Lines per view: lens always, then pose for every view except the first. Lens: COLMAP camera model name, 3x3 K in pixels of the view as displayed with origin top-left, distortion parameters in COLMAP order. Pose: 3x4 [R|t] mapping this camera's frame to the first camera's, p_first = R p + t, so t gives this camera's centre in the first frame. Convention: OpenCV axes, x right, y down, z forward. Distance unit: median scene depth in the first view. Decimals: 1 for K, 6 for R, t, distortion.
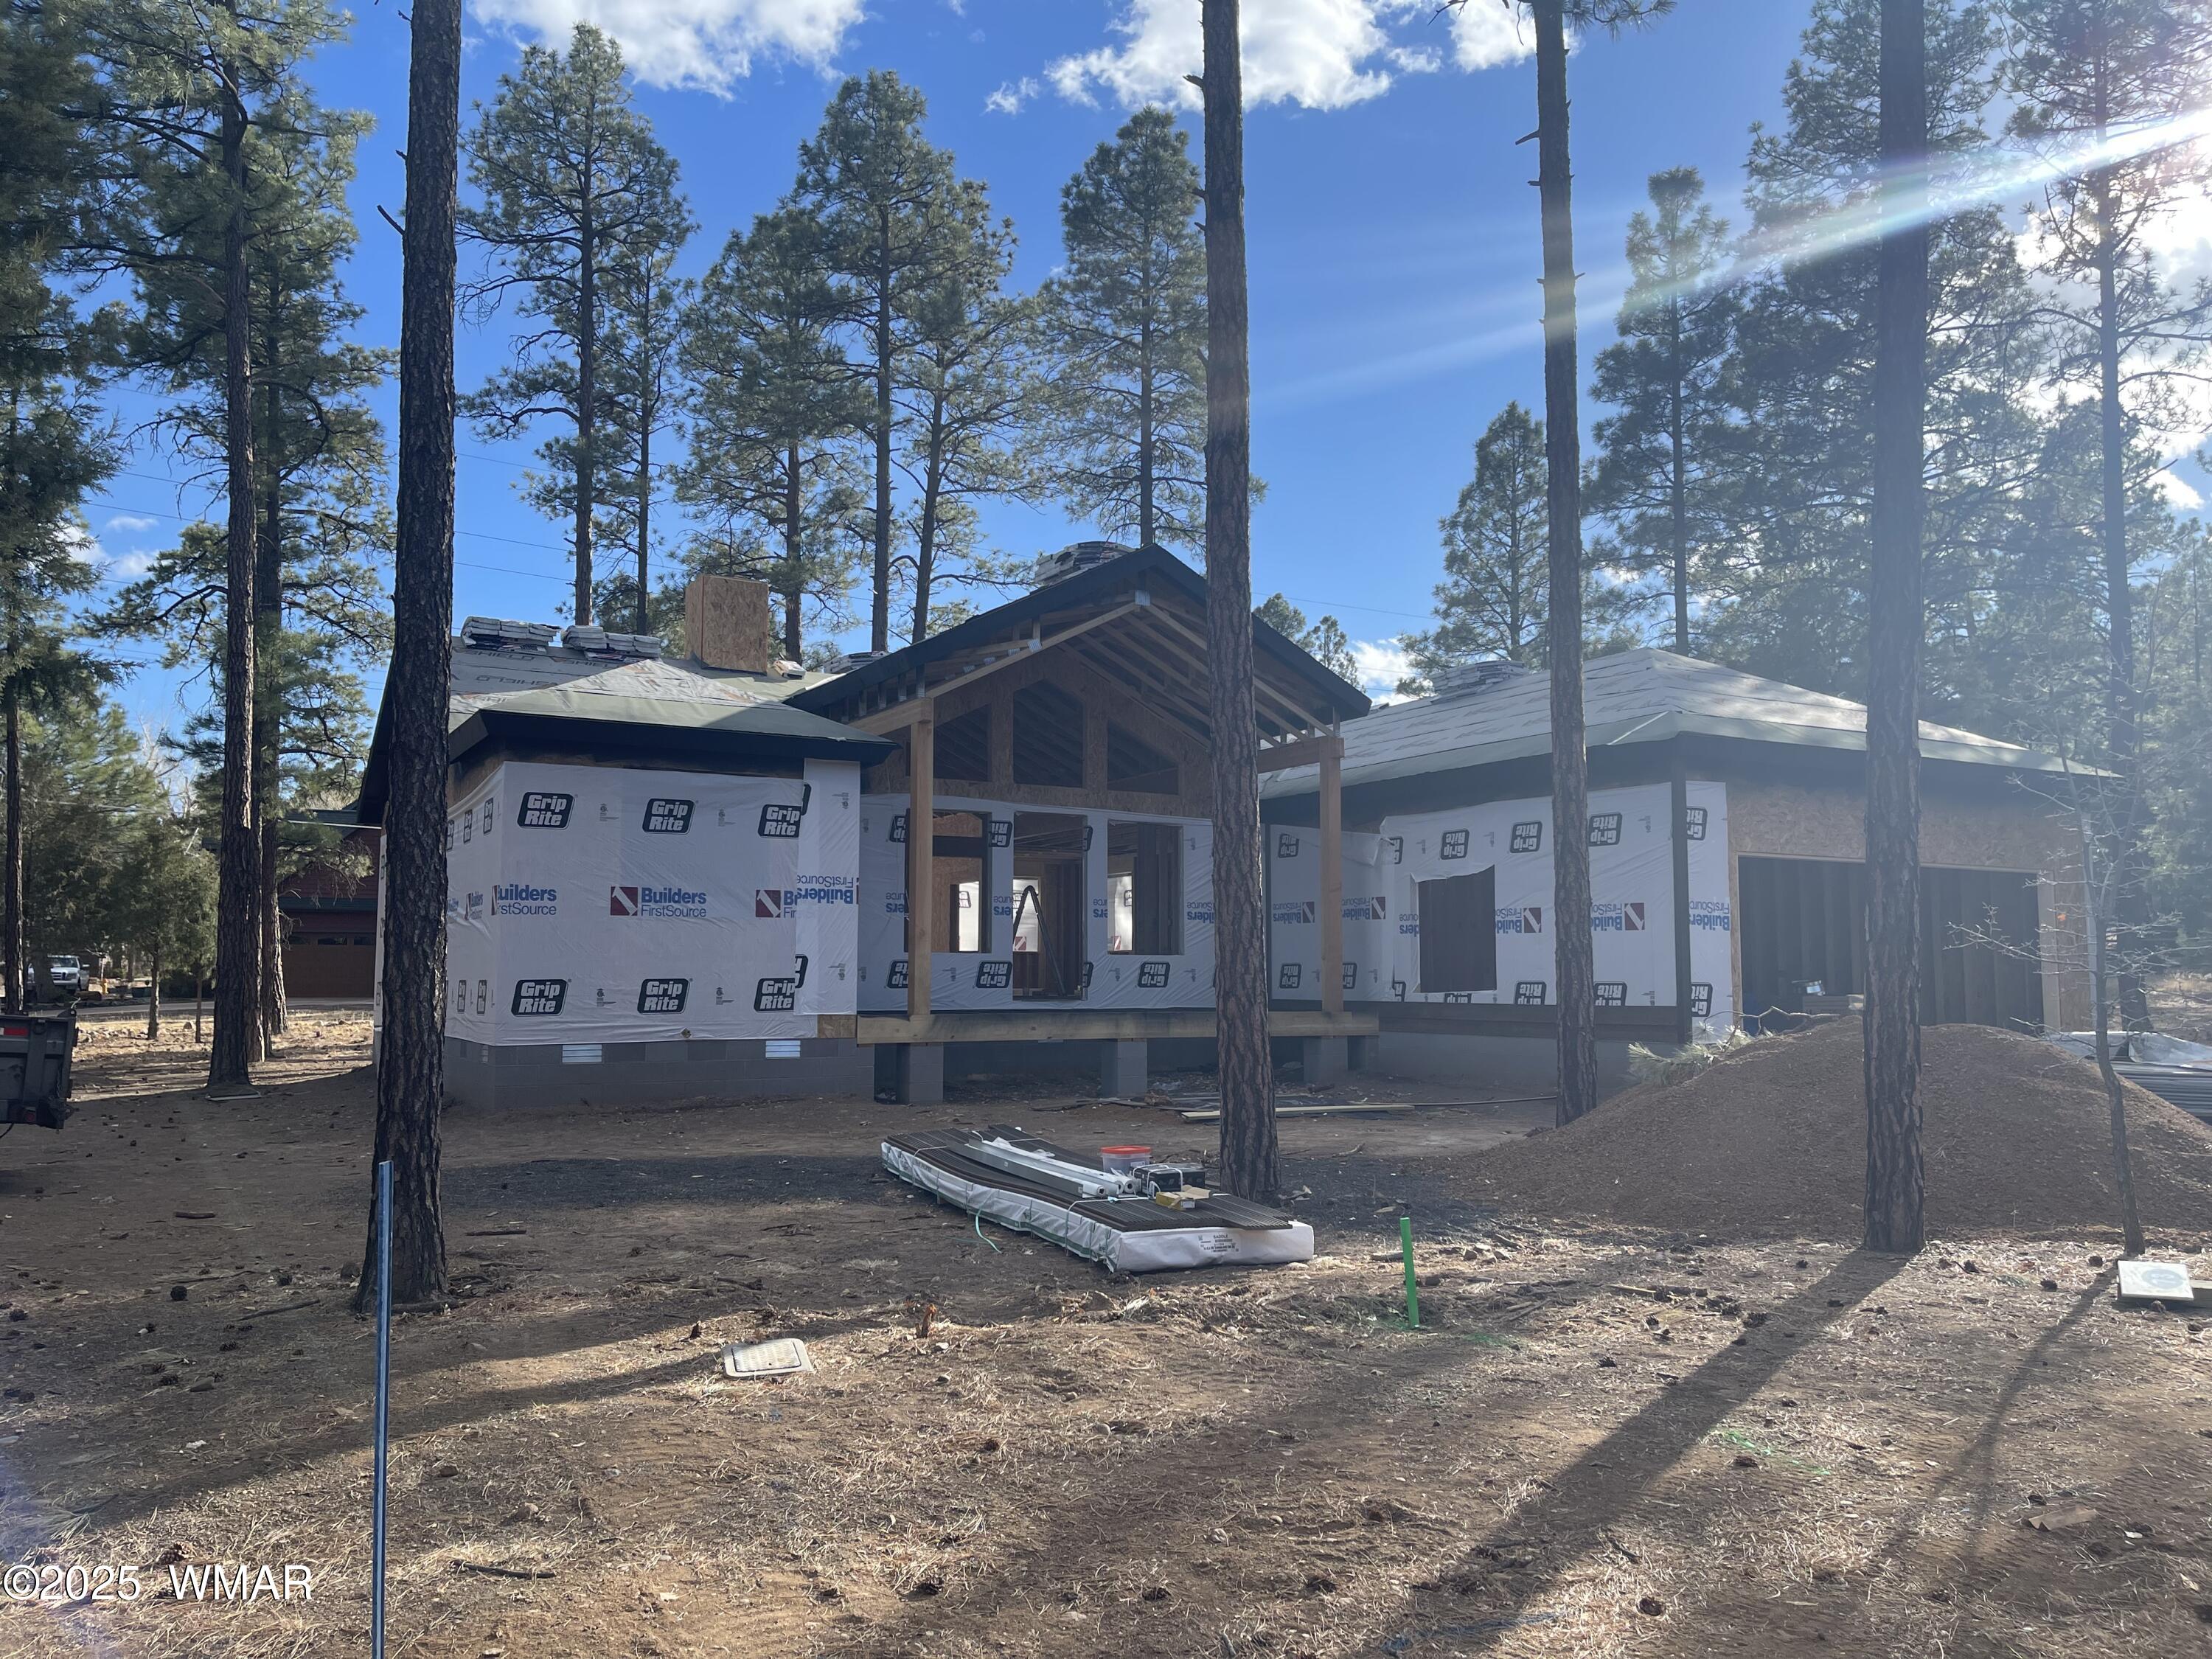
lens RADIAL K [[1631.5, 0, 1068.8], [0, 1631.5, 828.1], [0, 0, 1]] dist [0.043521, 0.001742]
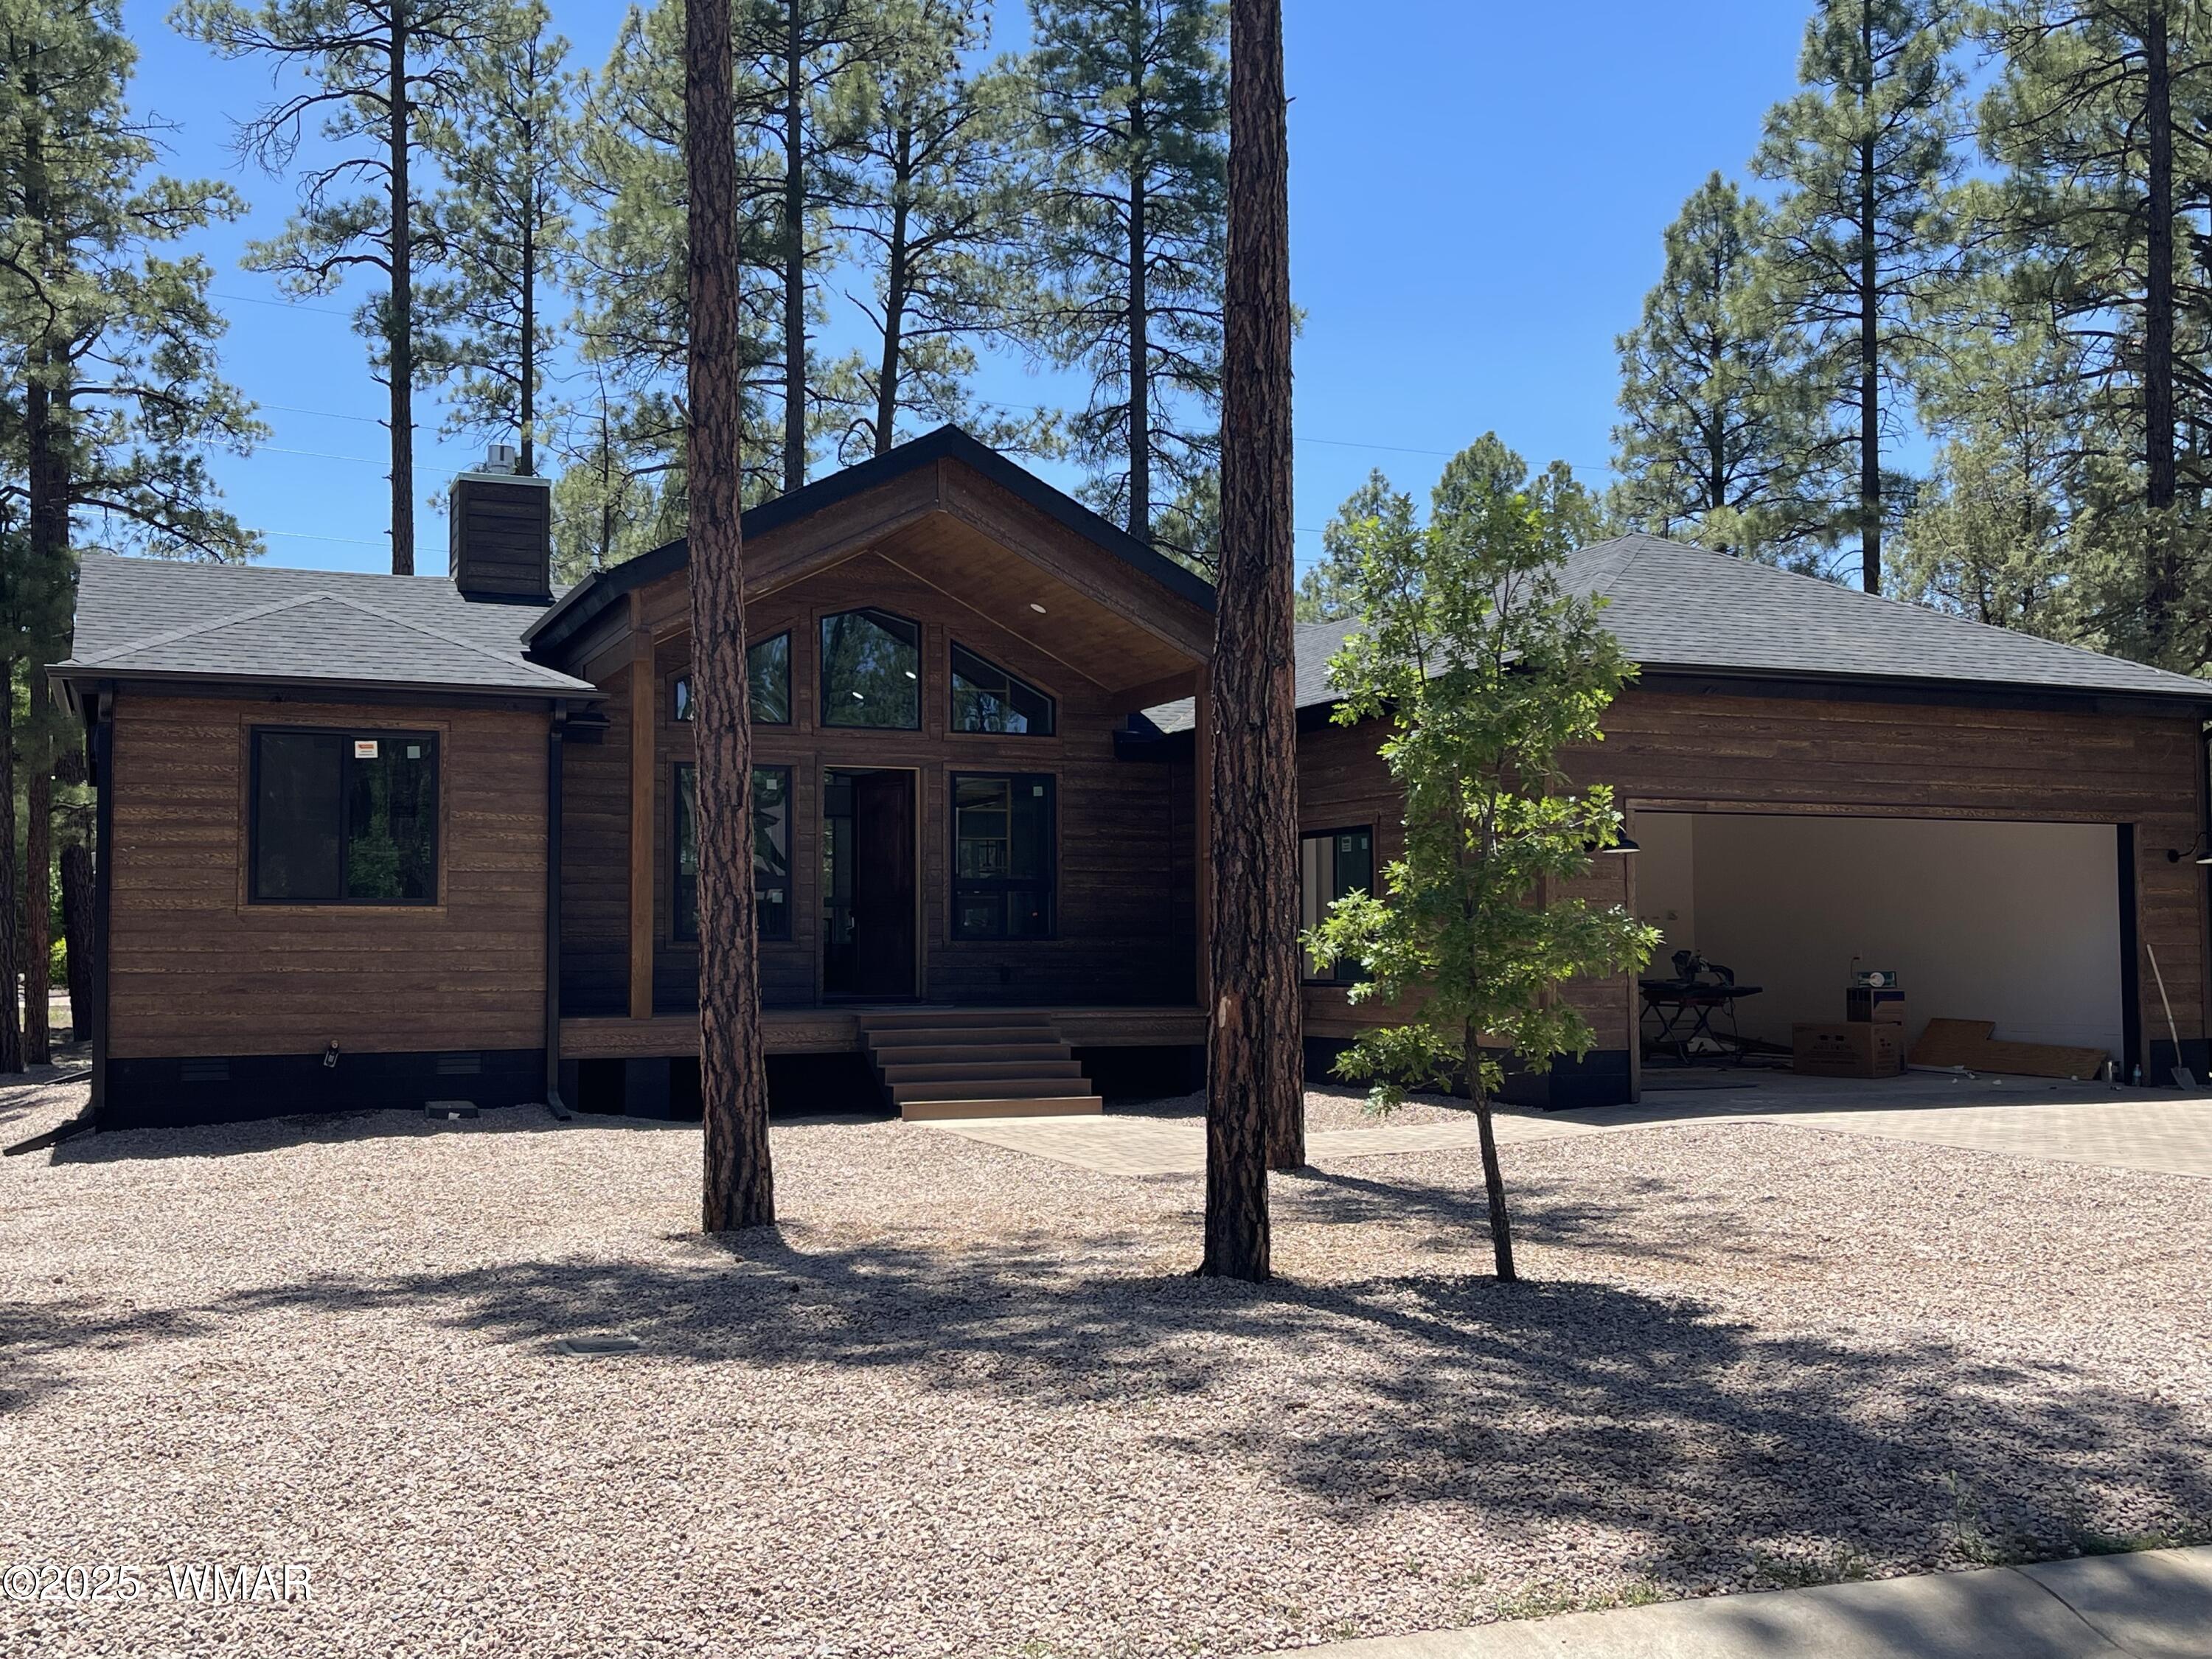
lens RADIAL K [[2221.3, 0, 1100.0], [0, 2221.3, 832.2], [0, 0, 1]] dist [0.031217, -0.012708]
pose [[0.994500, -0.014512, -0.103727, 0.129447], [0.018293, 0.999199, 0.035591, -0.007691], [0.103128, -0.037293, 0.993969, -0.041531]]
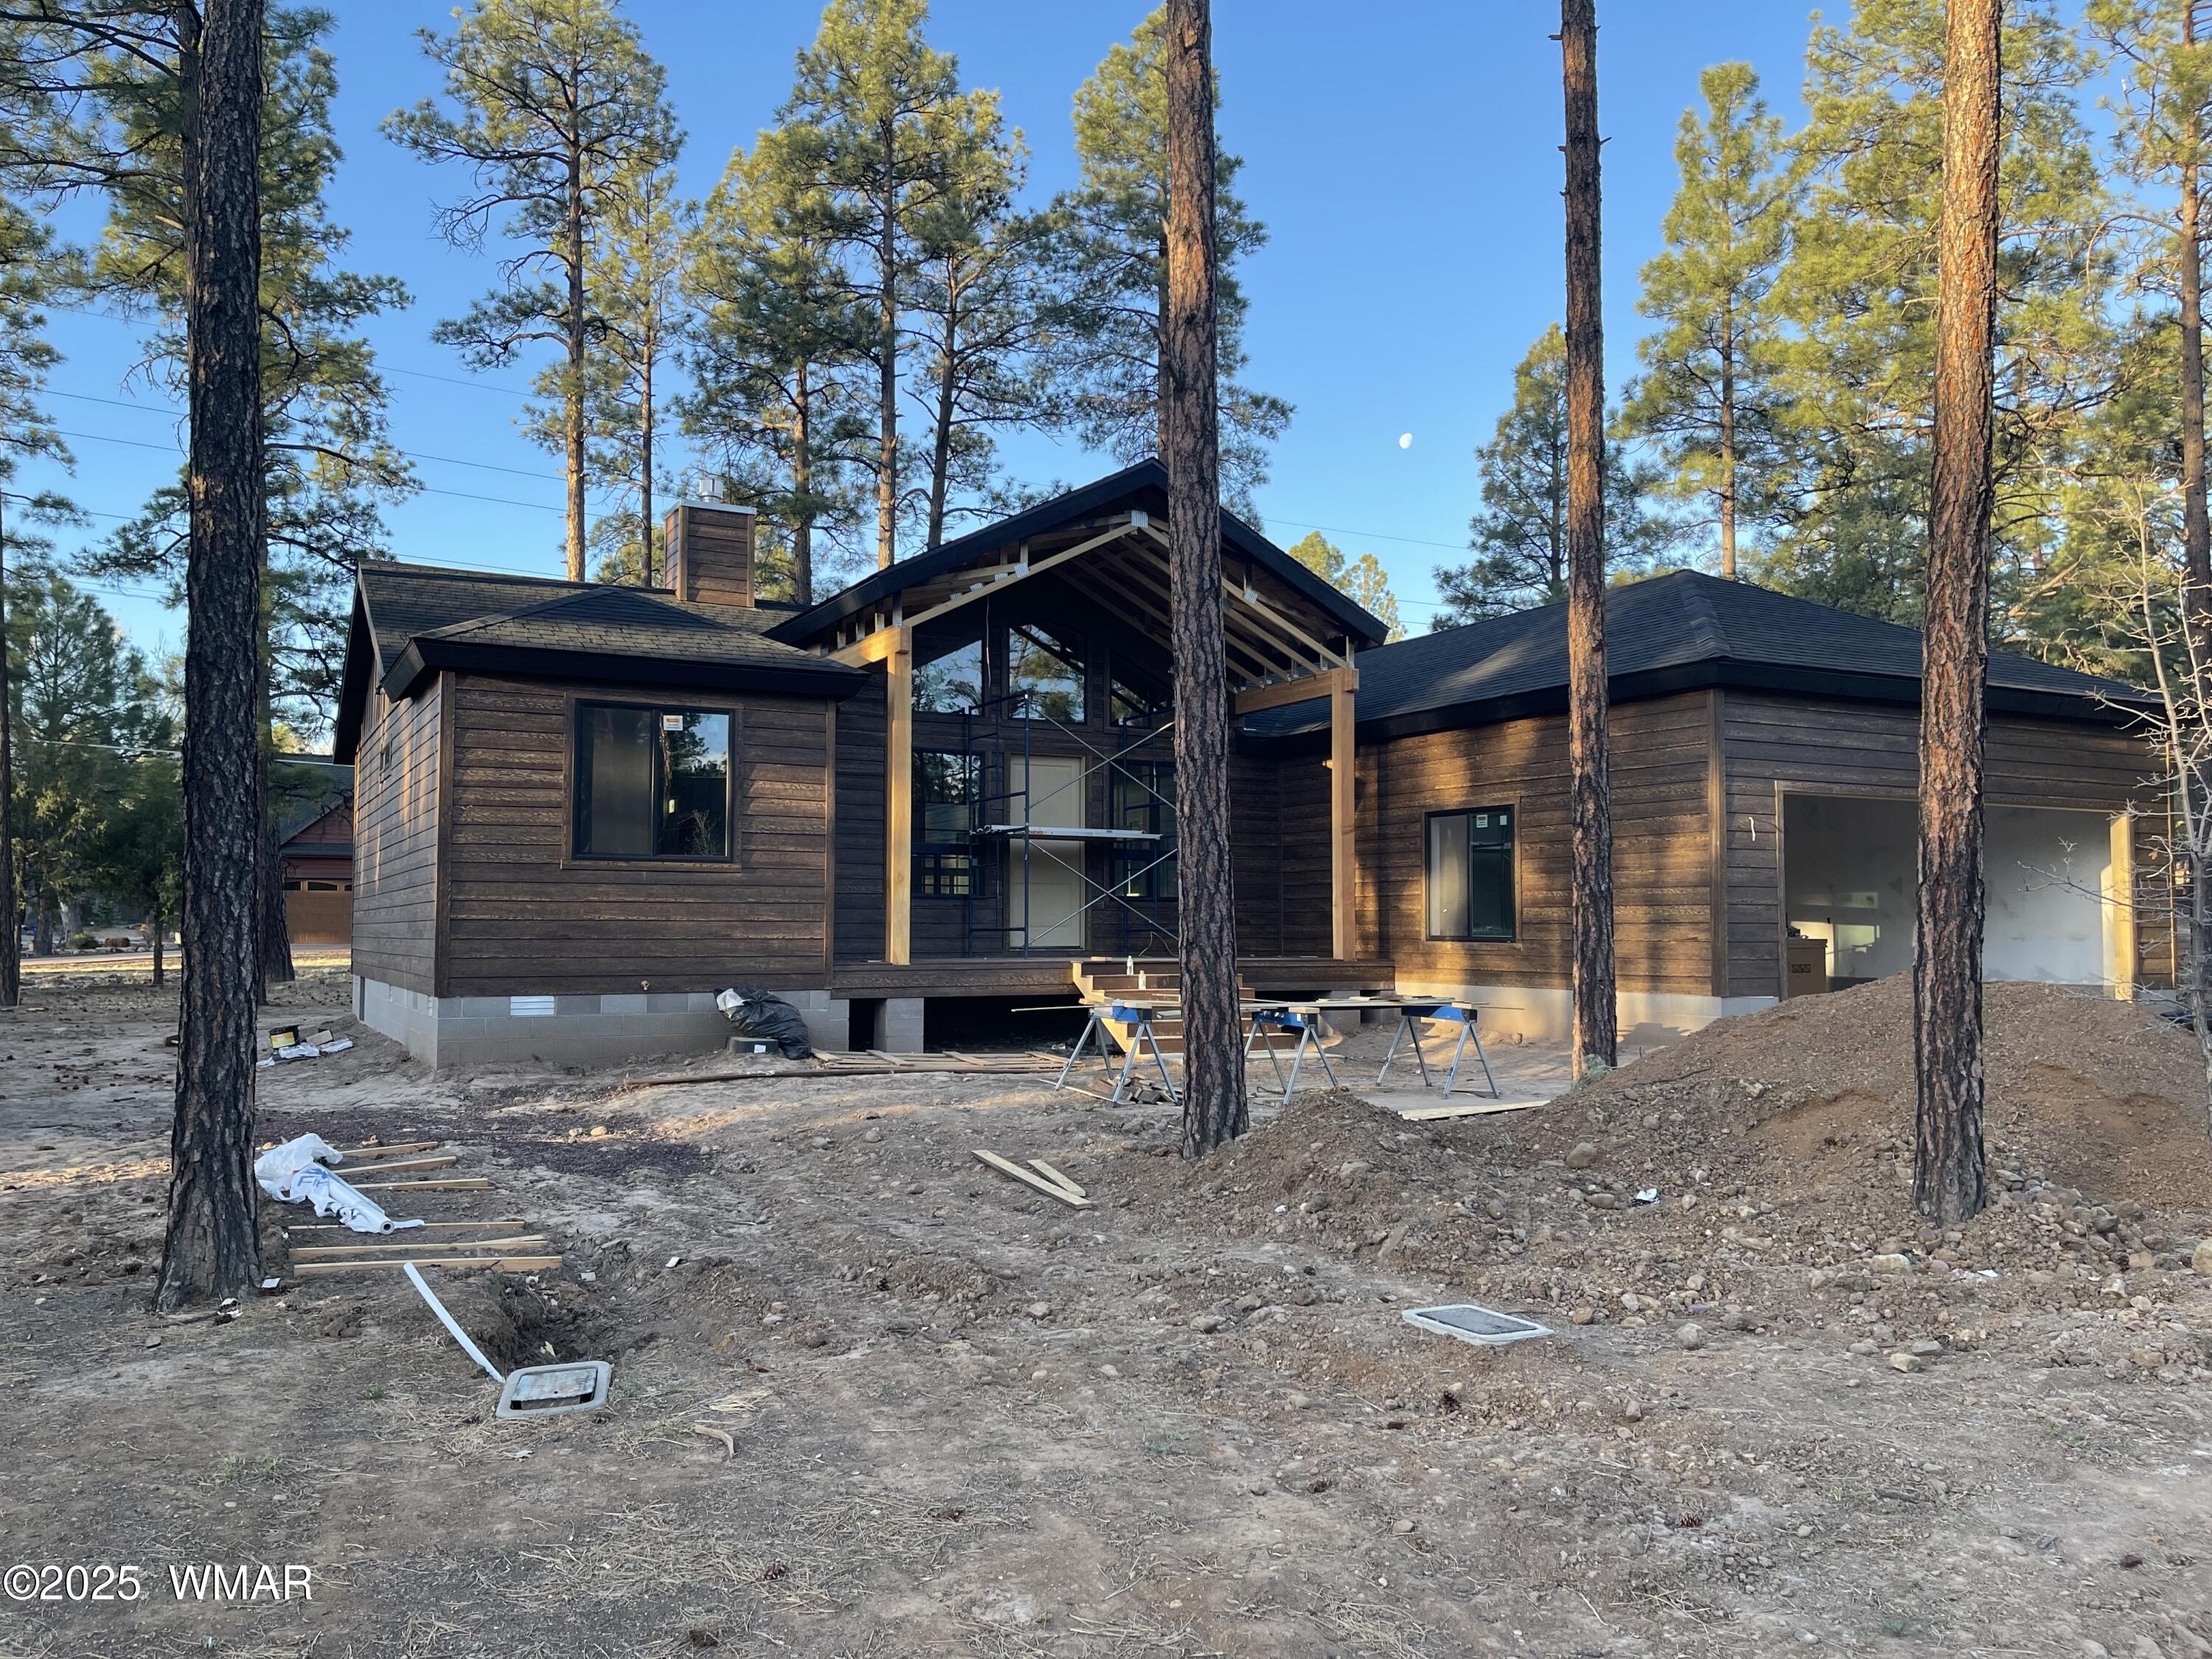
lens RADIAL K [[1631.5, 0, 1068.8], [0, 1631.5, 828.1], [0, 0, 1]] dist [0.043521, 0.001742]
pose [[0.999634, -0.001833, -0.026994, 0.016505], [0.002719, 0.999458, 0.032805, 0.002700], [0.026919, -0.032866, 0.999097, 0.033385]]
